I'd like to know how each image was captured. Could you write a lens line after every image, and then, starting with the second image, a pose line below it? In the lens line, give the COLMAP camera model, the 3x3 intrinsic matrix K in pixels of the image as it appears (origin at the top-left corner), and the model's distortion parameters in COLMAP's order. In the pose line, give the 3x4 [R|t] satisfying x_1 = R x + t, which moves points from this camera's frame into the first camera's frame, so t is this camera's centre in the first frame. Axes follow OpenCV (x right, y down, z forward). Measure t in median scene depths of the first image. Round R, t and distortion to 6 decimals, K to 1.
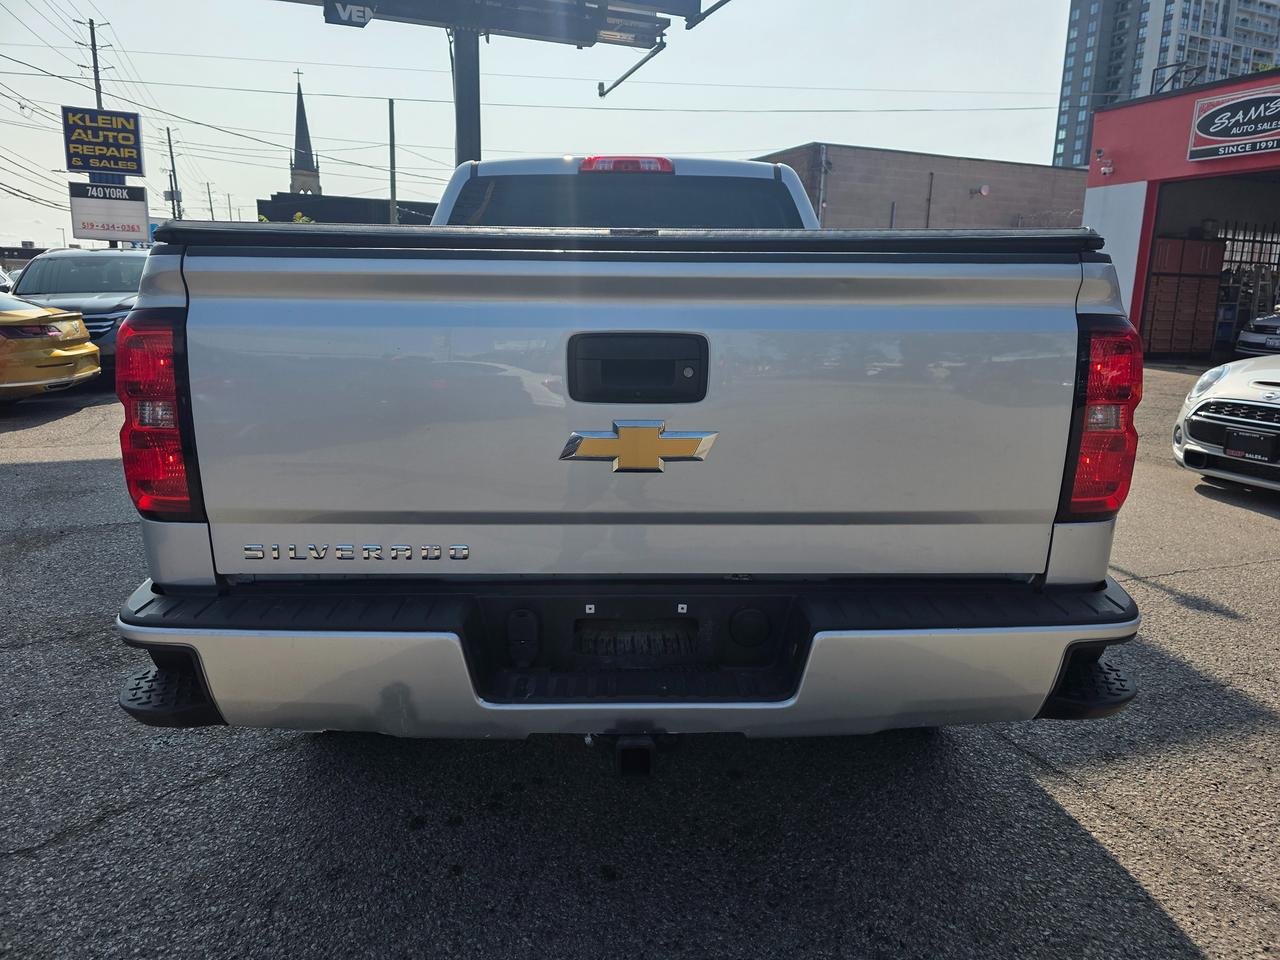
lens RADIAL K [[846.8, 0, 630.0], [0, 846.8, 479.4], [0, 0, 1]] dist [0.048782, -0.041164]
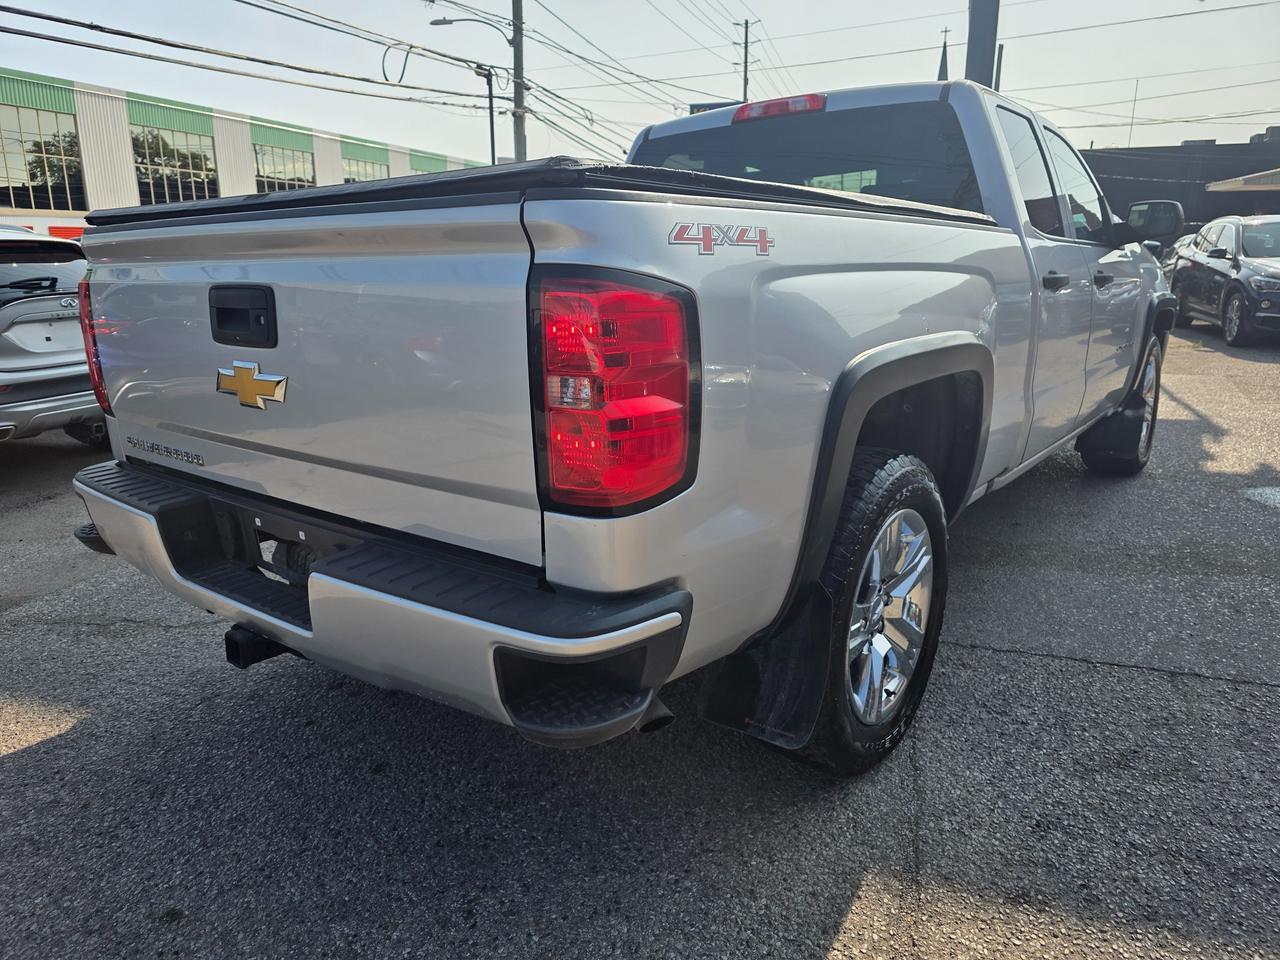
lens RADIAL K [[846.8, 0, 632.2], [0, 846.8, 478.6], [0, 0, 1]] dist [0.048782, -0.041164]
pose [[0.771993, 0.133399, -0.621476, 0.878300], [-0.107629, 0.991045, 0.079031, -0.046570], [0.626453, 0.005878, 0.779437, 0.316948]]
